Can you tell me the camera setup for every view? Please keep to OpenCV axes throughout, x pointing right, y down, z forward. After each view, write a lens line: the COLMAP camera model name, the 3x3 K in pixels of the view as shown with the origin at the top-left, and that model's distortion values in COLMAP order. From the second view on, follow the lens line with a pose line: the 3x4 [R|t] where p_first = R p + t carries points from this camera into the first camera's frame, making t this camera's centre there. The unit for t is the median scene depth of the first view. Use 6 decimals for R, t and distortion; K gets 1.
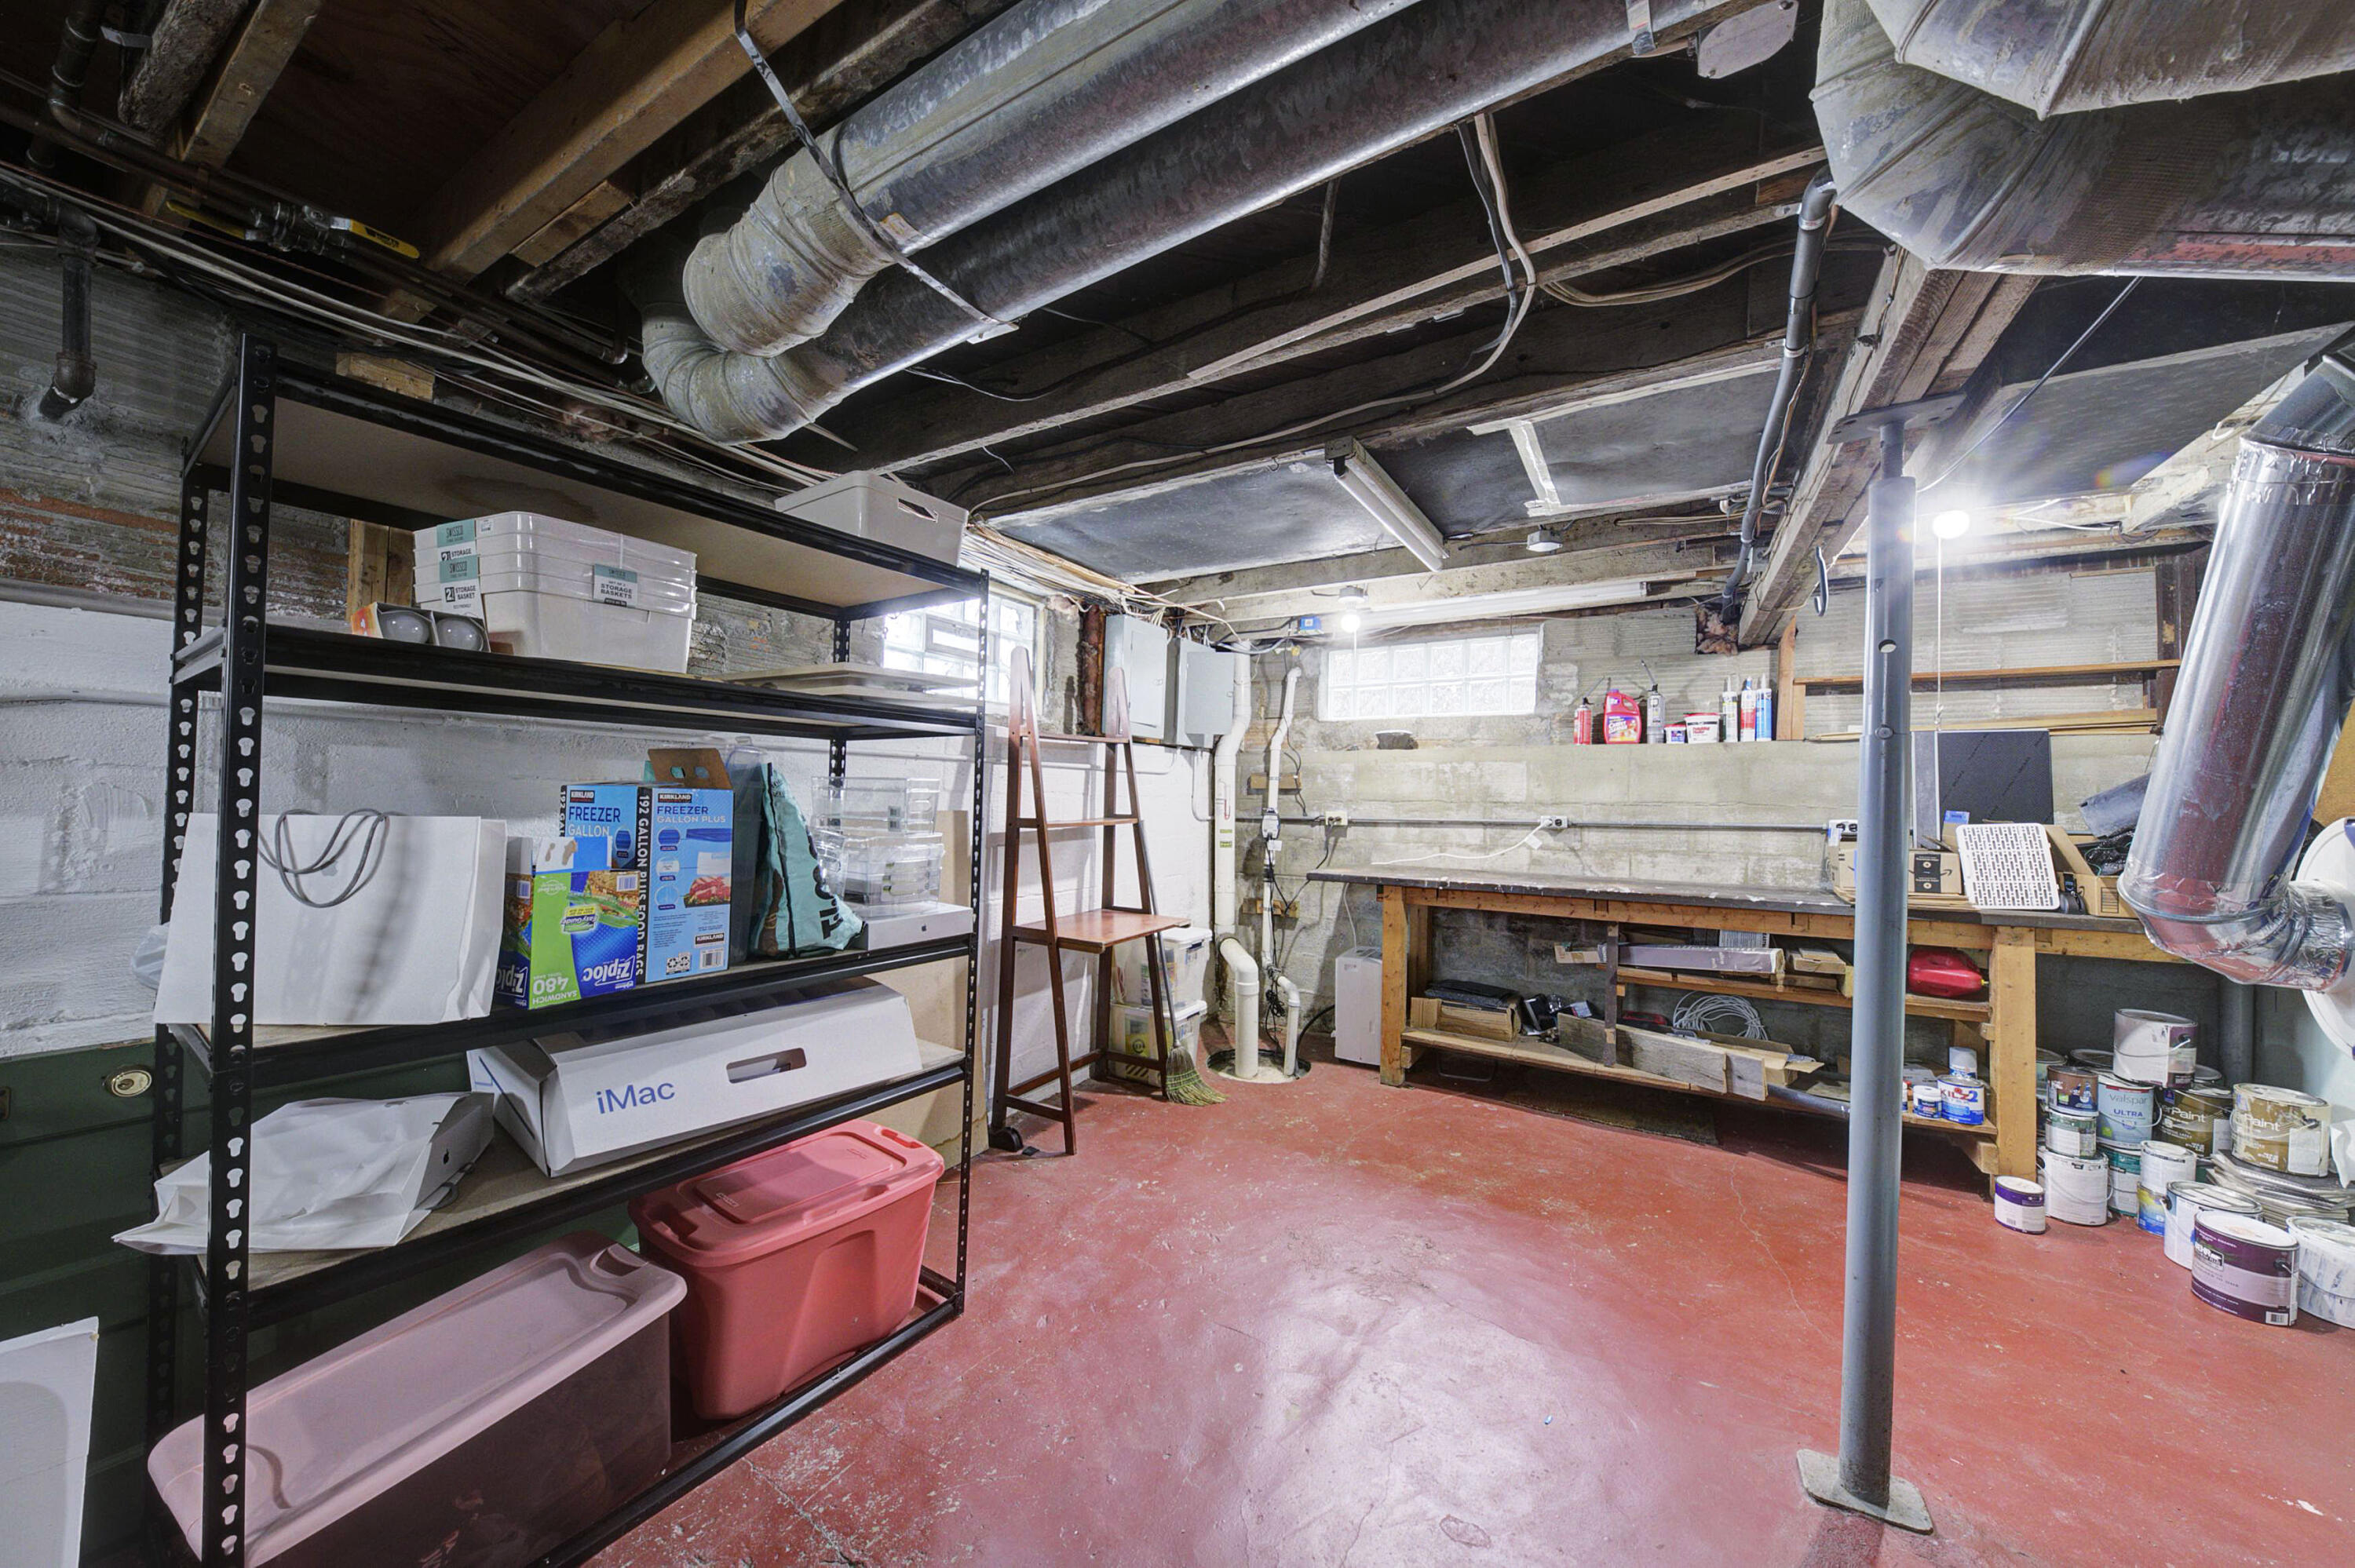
lens RADIAL K [[804.2, 0, 1177.0], [0, 804.2, 791.4], [0, 0, 1]] dist [0.000597, -0.000737]
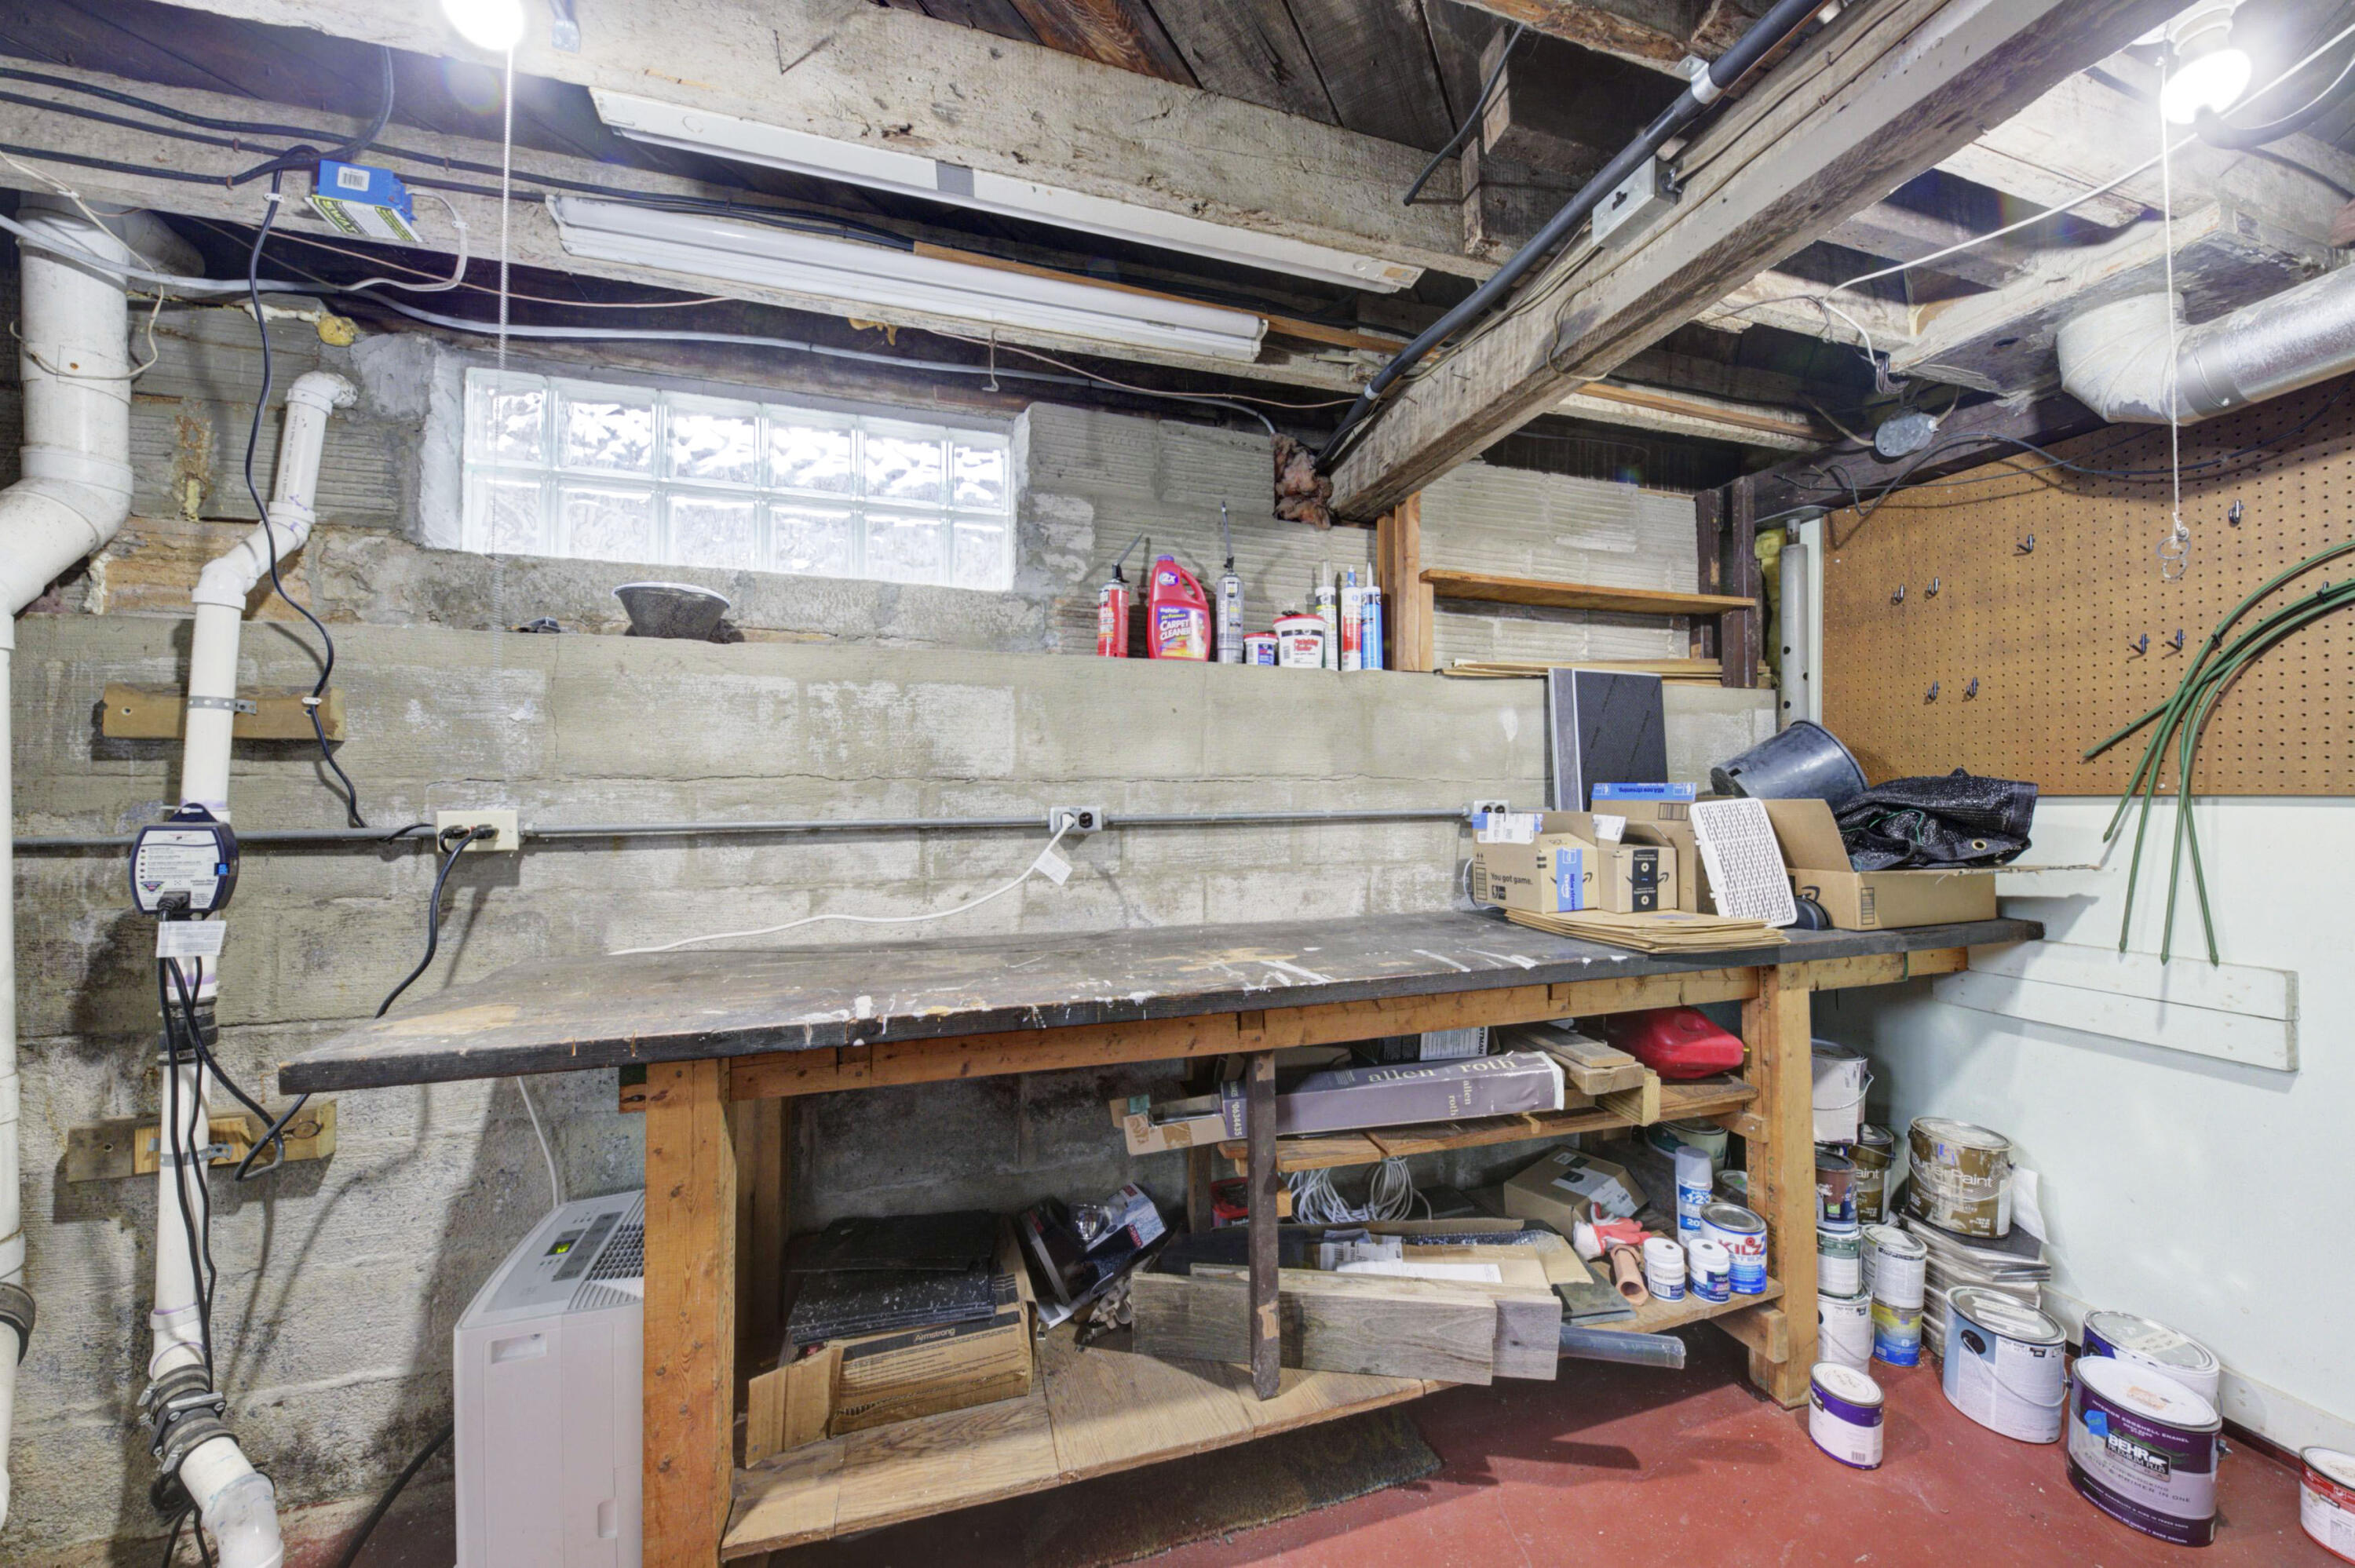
lens RADIAL K [[804.2, 0, 1177.4], [0, 804.2, 785.2], [0, 0, 1]] dist [0.000597, -0.000737]
pose [[0.668450, -0.006180, 0.743731, 0.161582], [0.004847, 0.999980, 0.003953, 0.016588], [-0.743741, 0.000963, 0.668467, 0.632927]]
